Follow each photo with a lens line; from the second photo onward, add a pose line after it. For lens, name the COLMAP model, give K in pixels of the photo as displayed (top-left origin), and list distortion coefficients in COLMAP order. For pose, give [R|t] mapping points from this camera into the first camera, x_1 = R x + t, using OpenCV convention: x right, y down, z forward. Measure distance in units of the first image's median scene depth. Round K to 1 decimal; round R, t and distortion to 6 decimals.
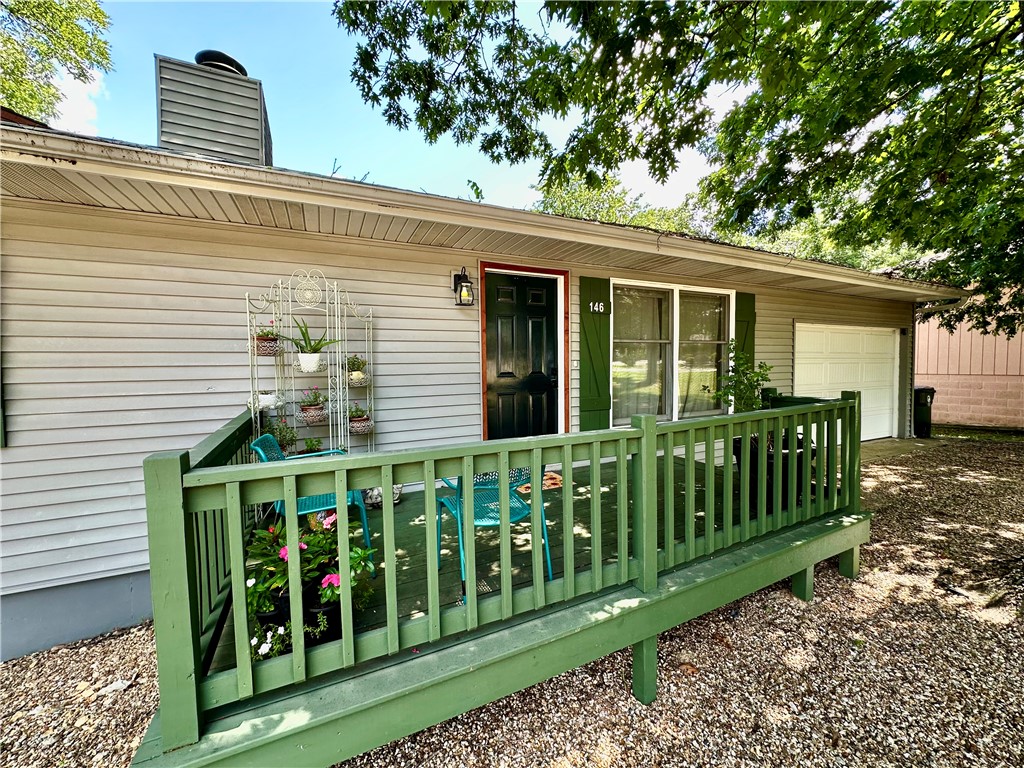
lens RADIAL K [[406.9, 0, 524.1], [0, 406.9, 385.8], [0, 0, 1]] dist [0.000779, 0.000126]
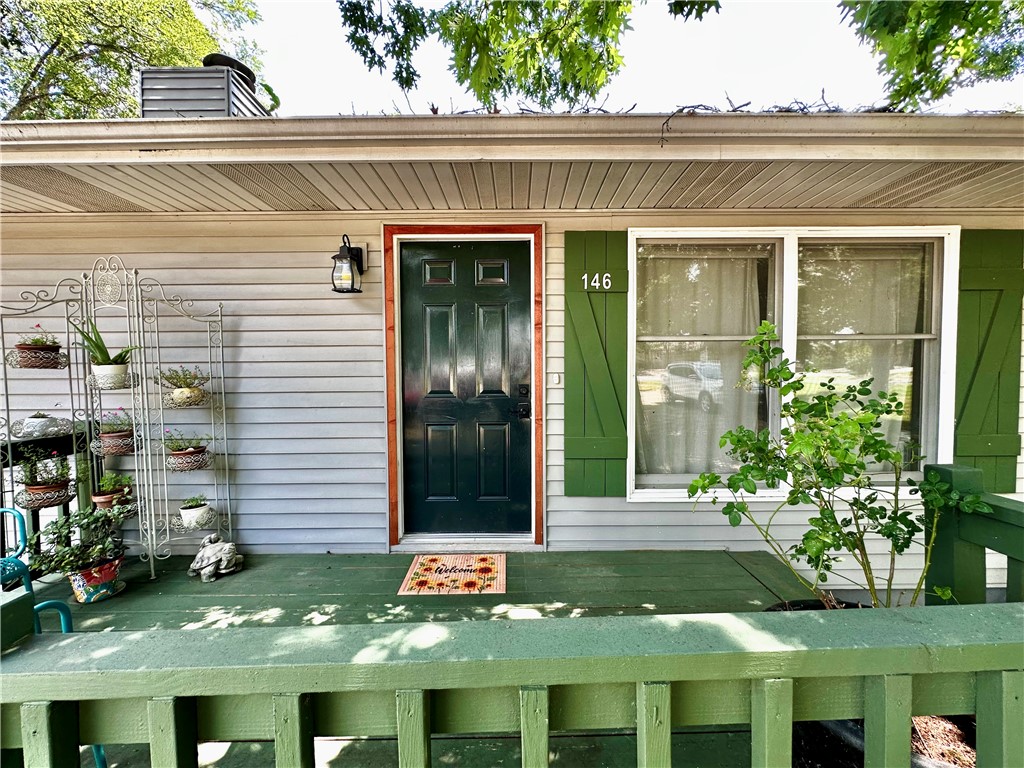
lens RADIAL K [[408.3, 0, 513.8], [0, 408.3, 383.2], [0, 0, 1]] dist [-0.003379, 0.000111]
pose [[0.895849, 0.025459, -0.443630, 0.339533], [-0.028499, 0.999594, -0.000186, -0.046156], [0.443445, 0.012810, 0.896210, 0.437857]]
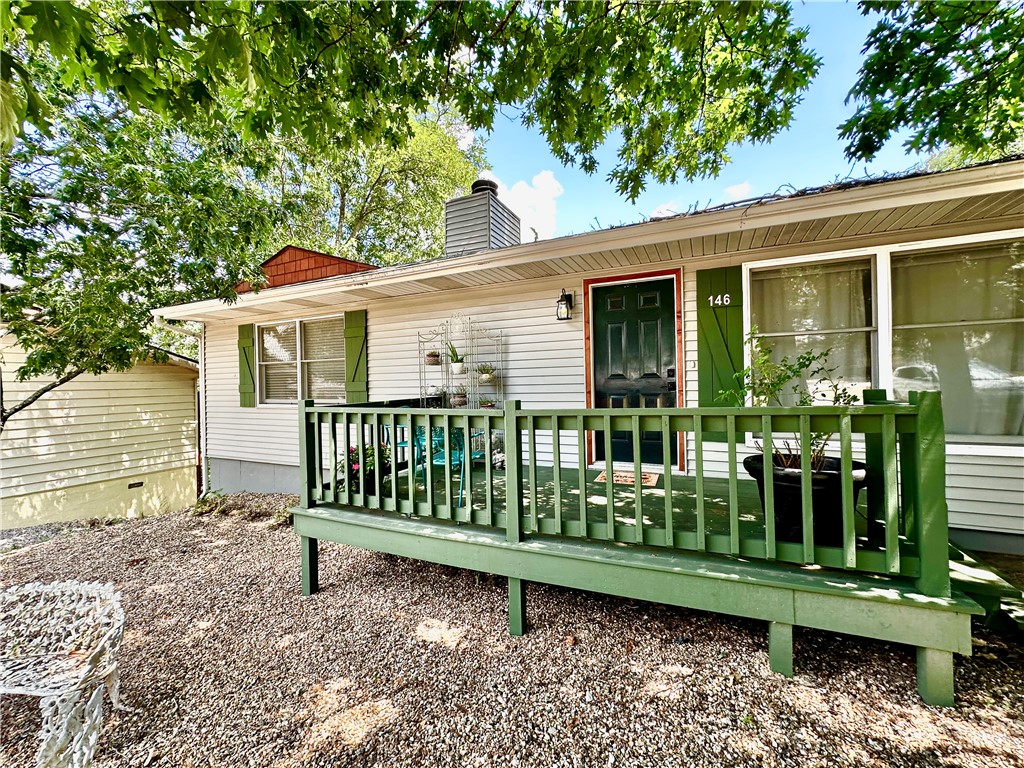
lens RADIAL K [[408.3, 0, 513.8], [0, 408.3, 383.2], [0, 0, 1]] dist [-0.003379, 0.000111]
pose [[0.641952, 0.002650, -0.766740, 0.586711], [-0.024195, 0.999566, -0.016802, 0.014795], [0.766363, 0.029337, 0.641737, 0.085737]]
